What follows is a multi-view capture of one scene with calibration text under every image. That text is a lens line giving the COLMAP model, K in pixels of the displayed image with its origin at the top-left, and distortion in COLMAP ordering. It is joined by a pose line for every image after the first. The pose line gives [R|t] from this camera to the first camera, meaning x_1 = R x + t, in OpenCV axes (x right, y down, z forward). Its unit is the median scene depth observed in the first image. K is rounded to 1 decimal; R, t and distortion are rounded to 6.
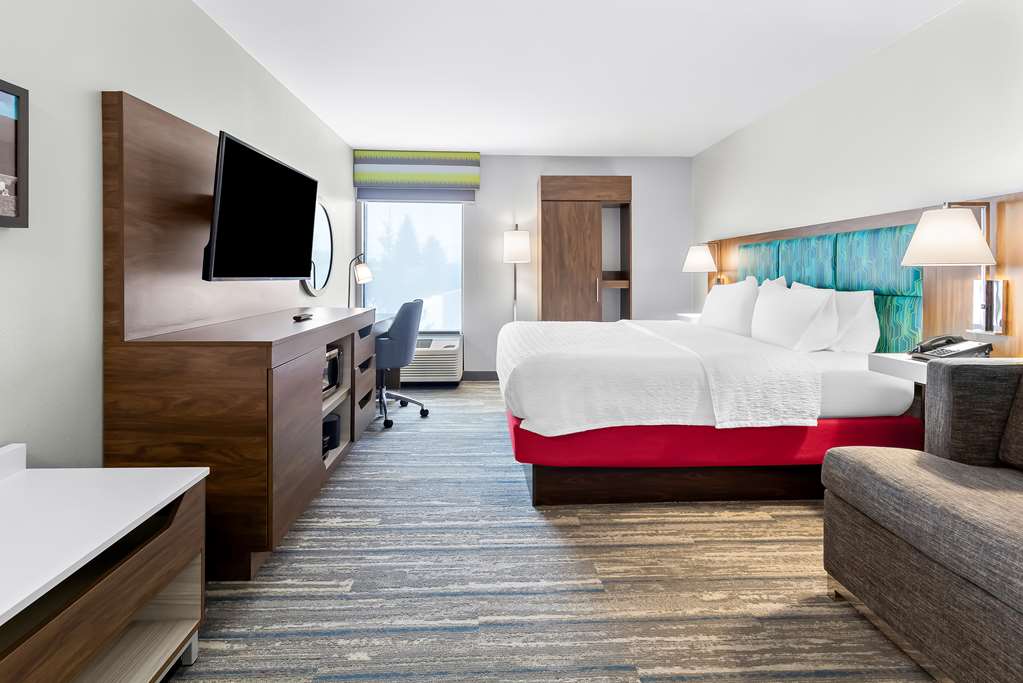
lens RADIAL K [[491.8, 0, 501.6], [0, 491.8, 283.4], [0, 0, 1]] dist [0.000664, -0.000384]
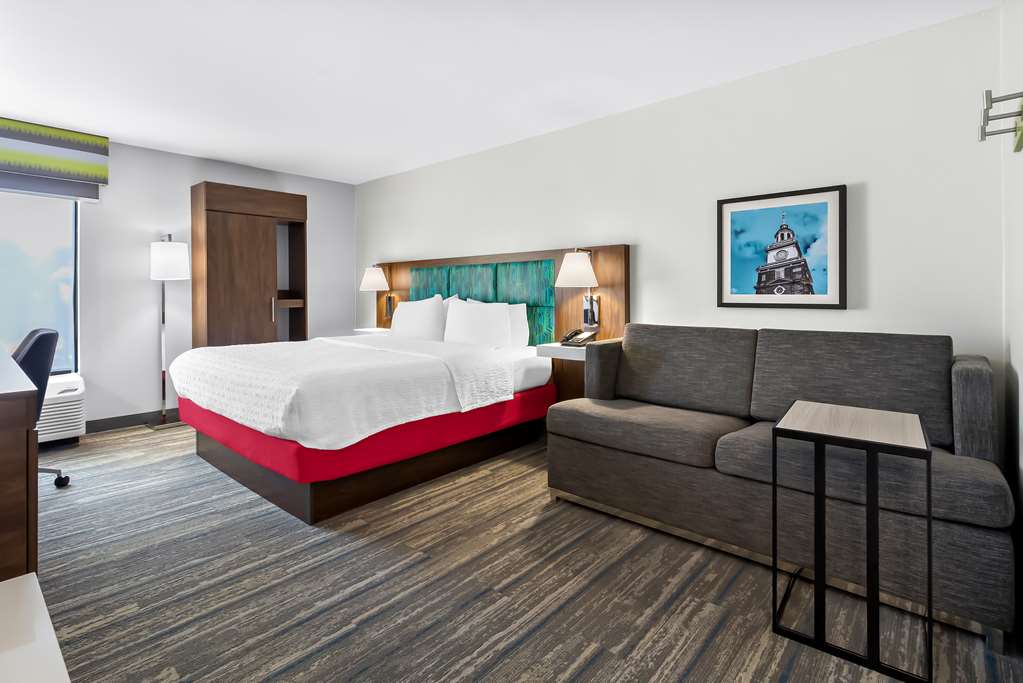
lens RADIAL K [[491.8, 0, 498.7], [0, 491.8, 298.0], [0, 0, 1]] dist [0.000664, -0.000384]
pose [[0.702825, -0.009402, 0.711301, -0.401116], [0.015952, 0.999870, -0.002546, 0.000904], [-0.711184, 0.013136, 0.702883, 0.025452]]
